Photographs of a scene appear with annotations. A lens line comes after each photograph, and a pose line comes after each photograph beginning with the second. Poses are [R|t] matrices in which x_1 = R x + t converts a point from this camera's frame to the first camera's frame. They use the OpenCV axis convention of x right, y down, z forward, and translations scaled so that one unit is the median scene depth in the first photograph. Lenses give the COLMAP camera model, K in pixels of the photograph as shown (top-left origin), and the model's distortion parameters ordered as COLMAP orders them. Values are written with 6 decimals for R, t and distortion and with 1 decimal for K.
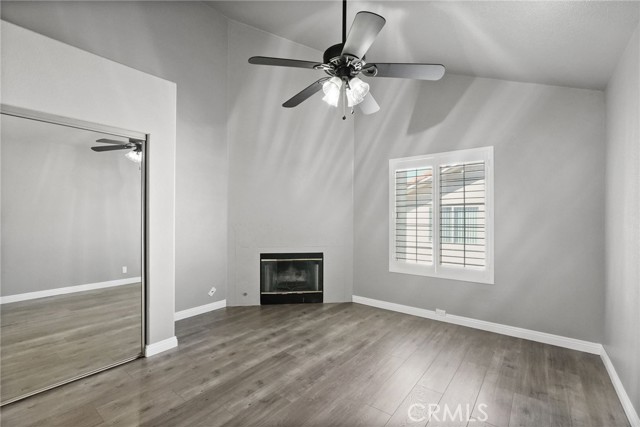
lens RADIAL K [[289.1, 0, 320.0], [0, 289.1, 213.5], [0, 0, 1]] dist [-0.000555, 0.000006]
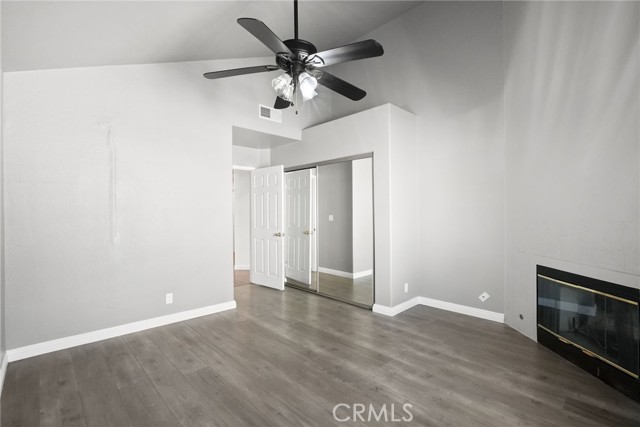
lens RADIAL K [[289.1, 0, 320.0], [0, 289.1, 213.5], [0, 0, 1]] dist [-0.000555, 0.000006]
pose [[-0.142934, -0.006652, -0.989710, 0.710557], [0.014906, 0.999850, -0.008873, 0.023294], [0.989620, -0.016021, -0.142814, 0.806156]]
